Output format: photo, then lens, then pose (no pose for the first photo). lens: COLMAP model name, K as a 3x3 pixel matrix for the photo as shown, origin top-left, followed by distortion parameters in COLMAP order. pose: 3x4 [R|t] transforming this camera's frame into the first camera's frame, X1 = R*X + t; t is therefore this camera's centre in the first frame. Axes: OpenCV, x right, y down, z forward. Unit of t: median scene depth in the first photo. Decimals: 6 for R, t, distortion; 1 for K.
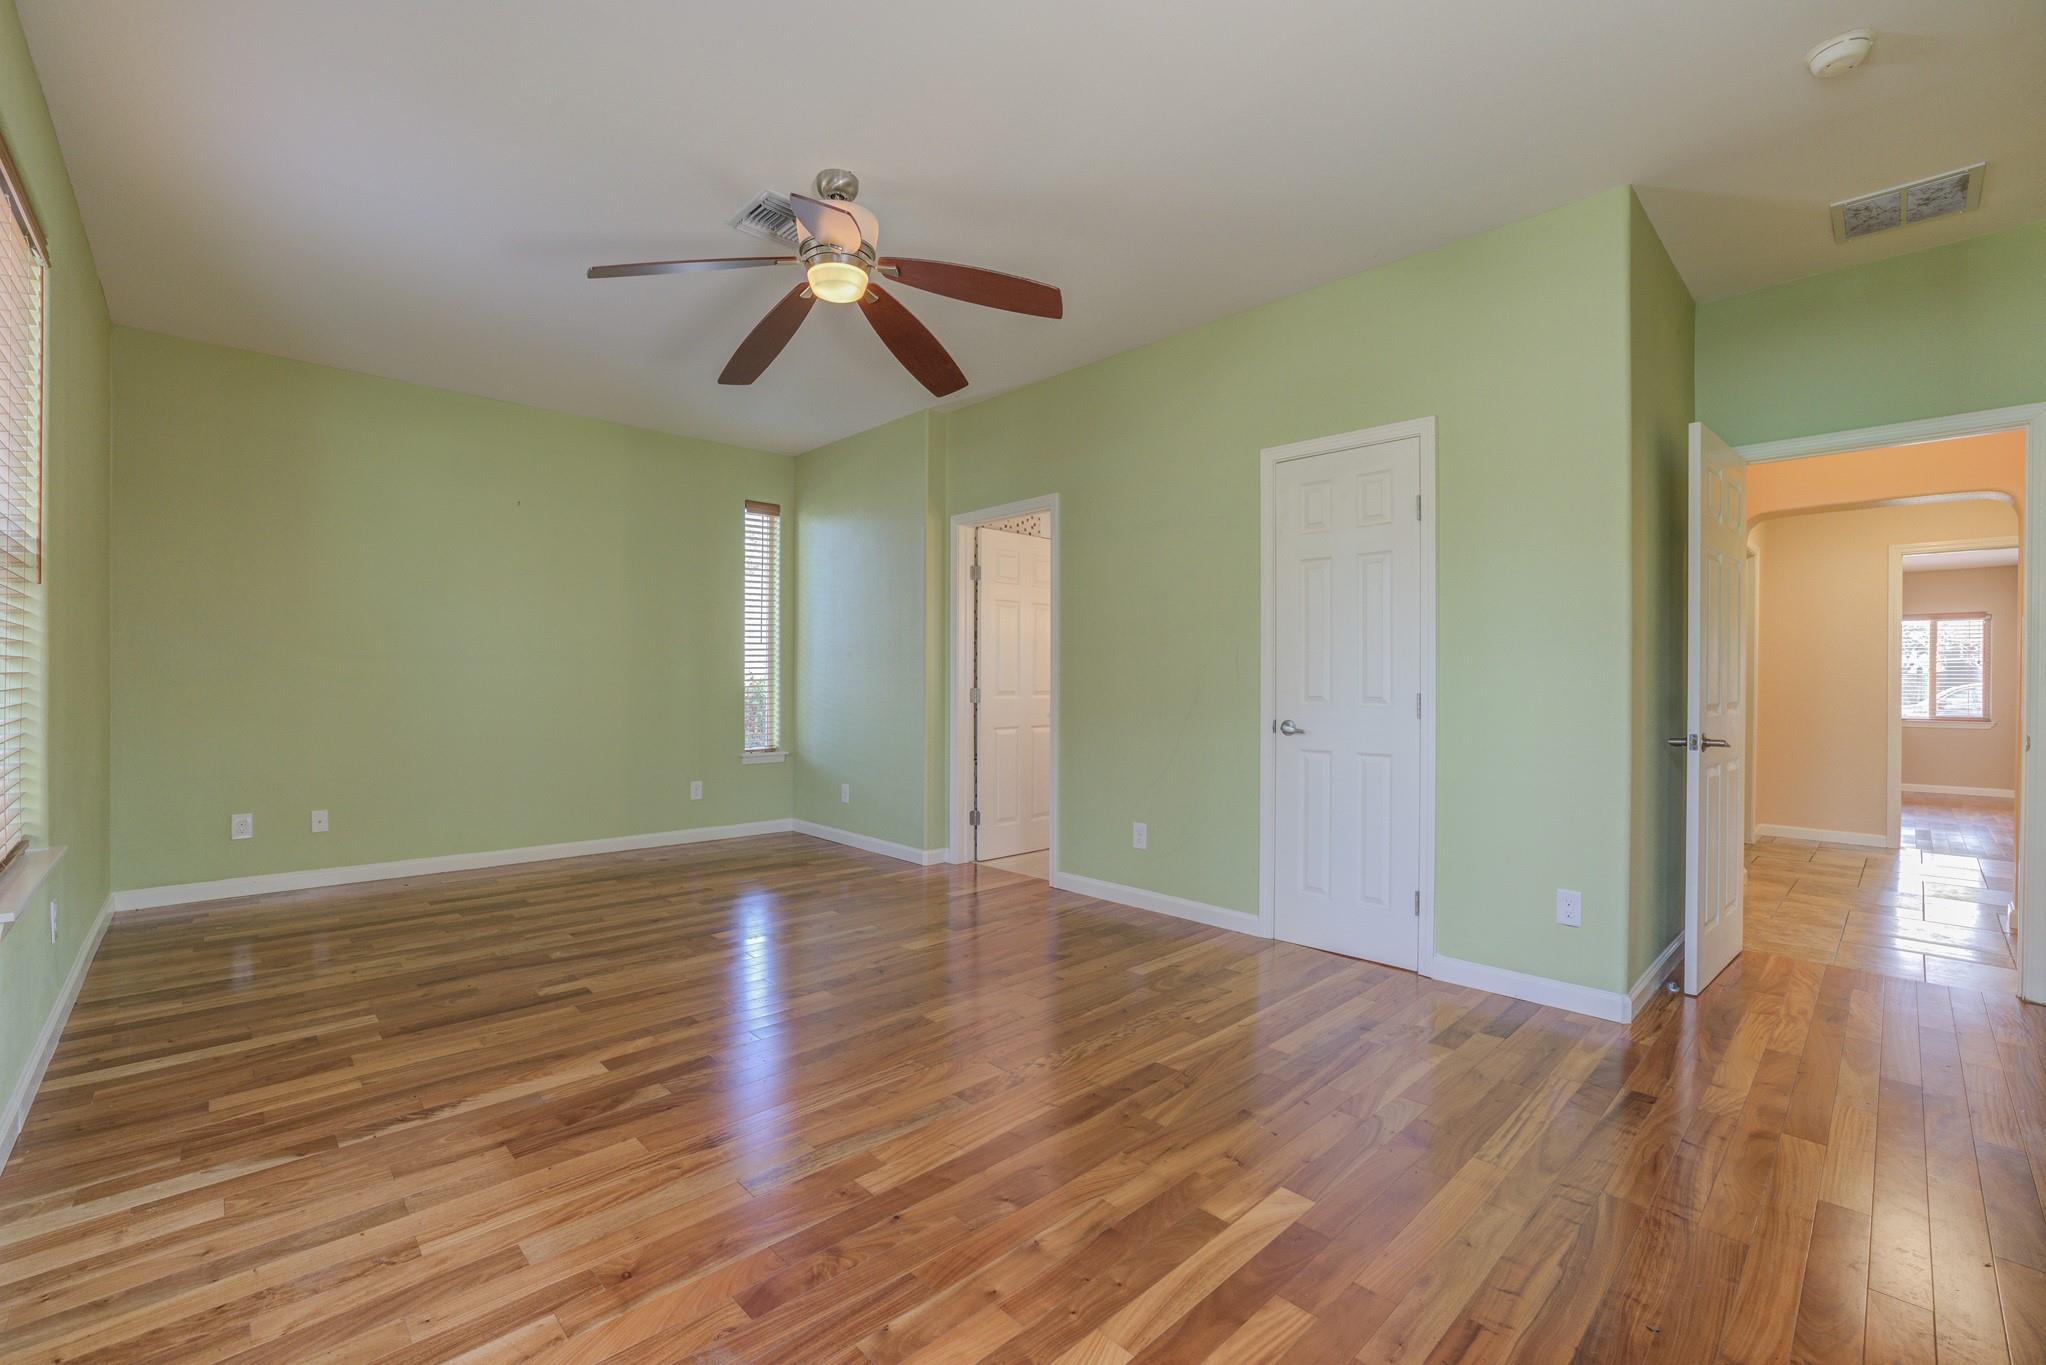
lens RADIAL K [[885.9, 0, 1023.0], [0, 885.9, 682.5], [0, 0, 1]] dist [-0.051512, 0.017628]
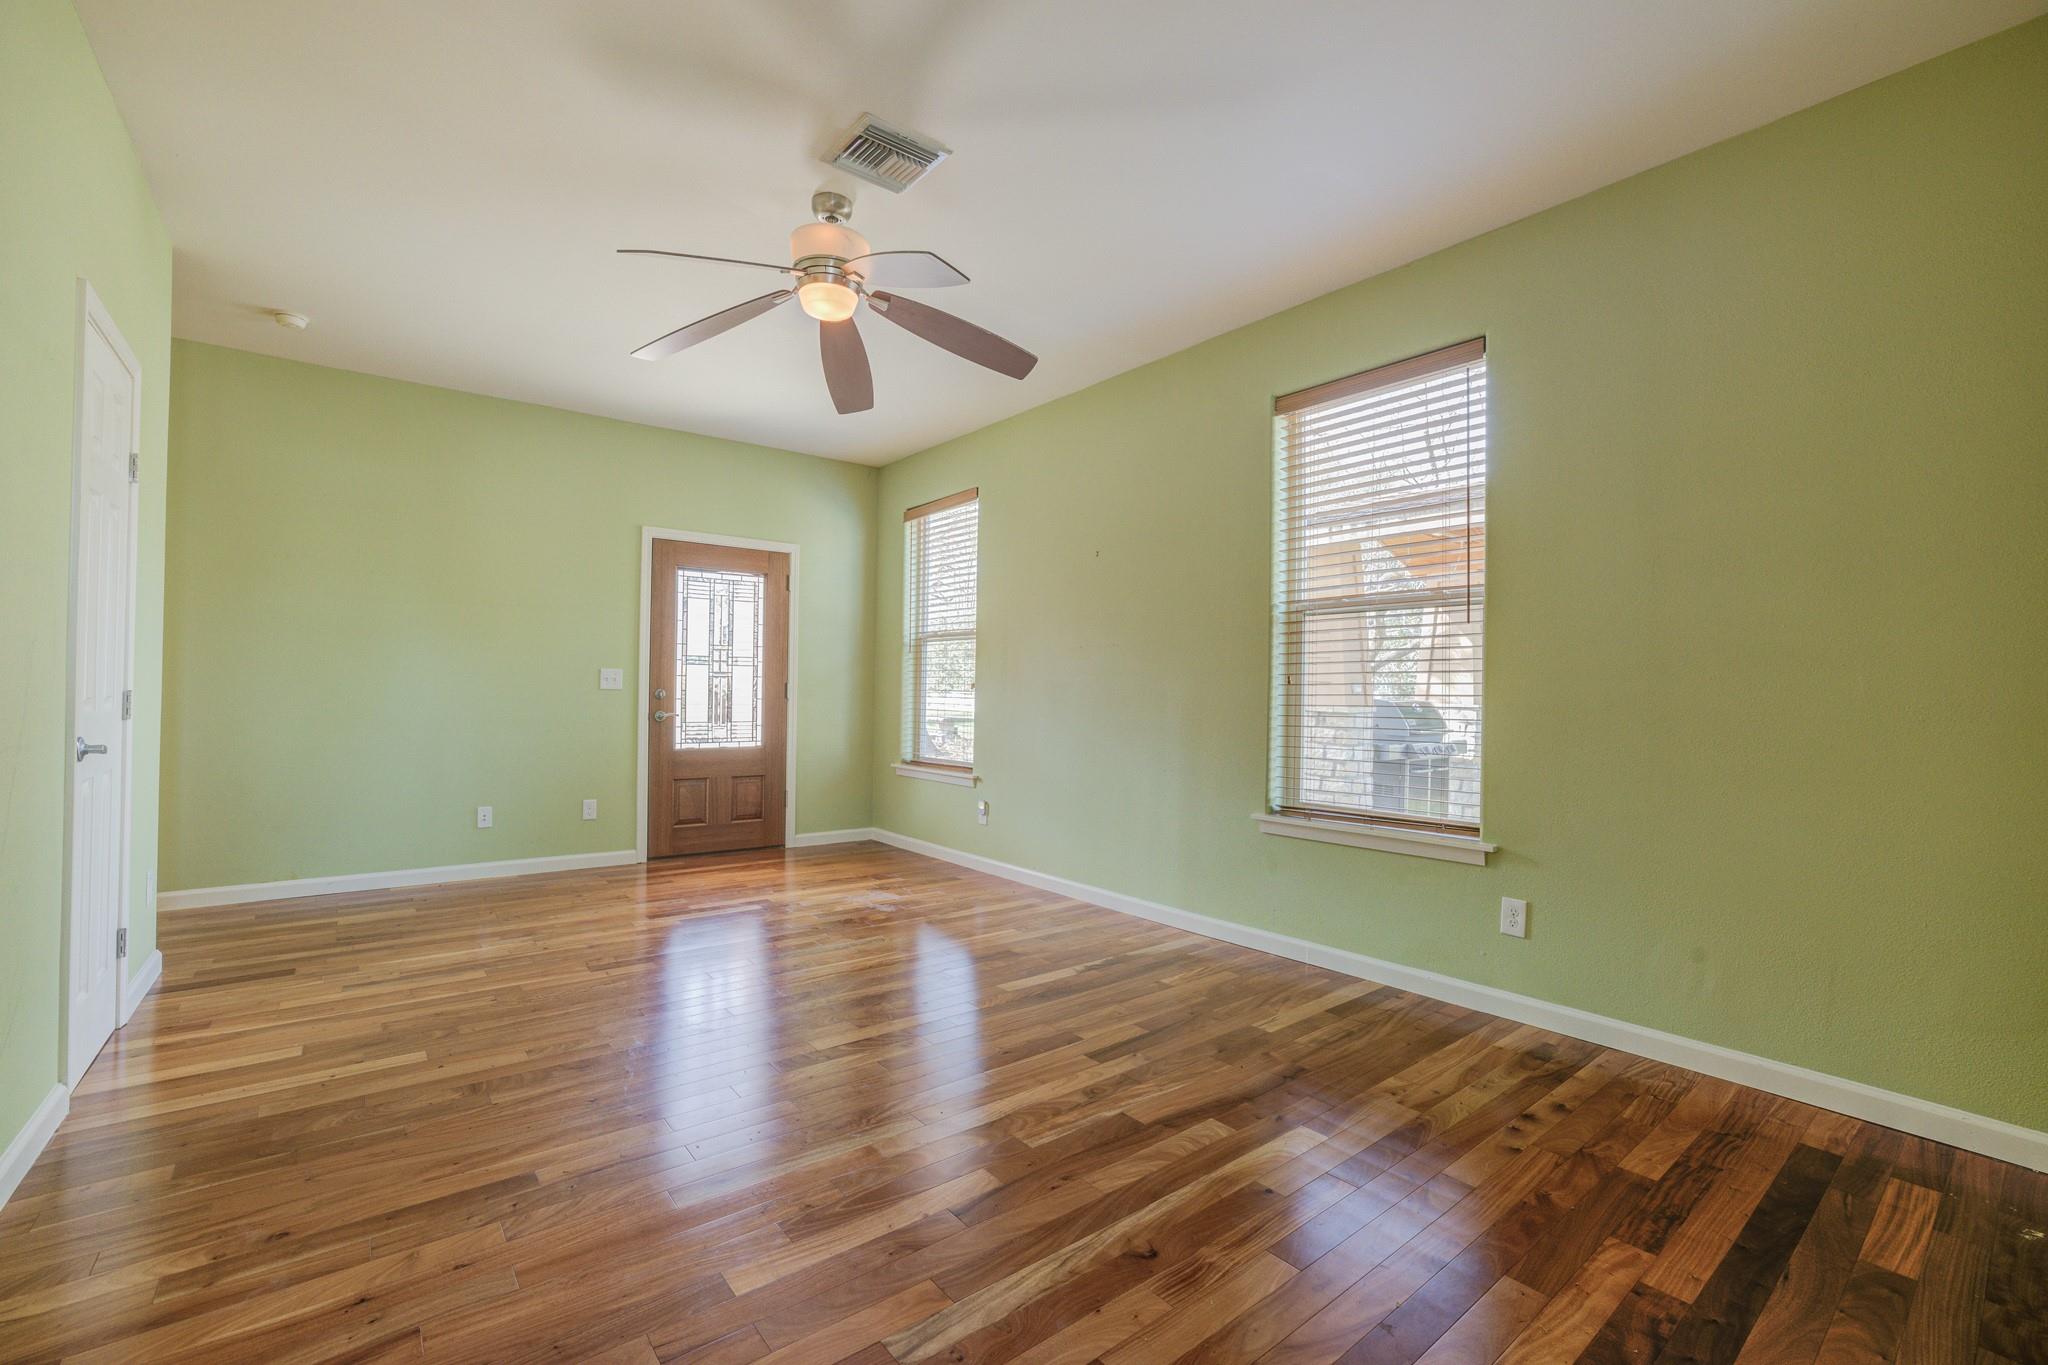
lens RADIAL K [[886.8, 0, 1024.0], [0, 886.8, 682.5], [0, 0, 1]] dist [-0.051512, 0.017628]
pose [[-0.995508, -0.021602, 0.092176, -0.554137], [-0.022997, 0.999636, -0.014100, 0.000545], [-0.091838, -0.016156, -0.995643, 2.057447]]
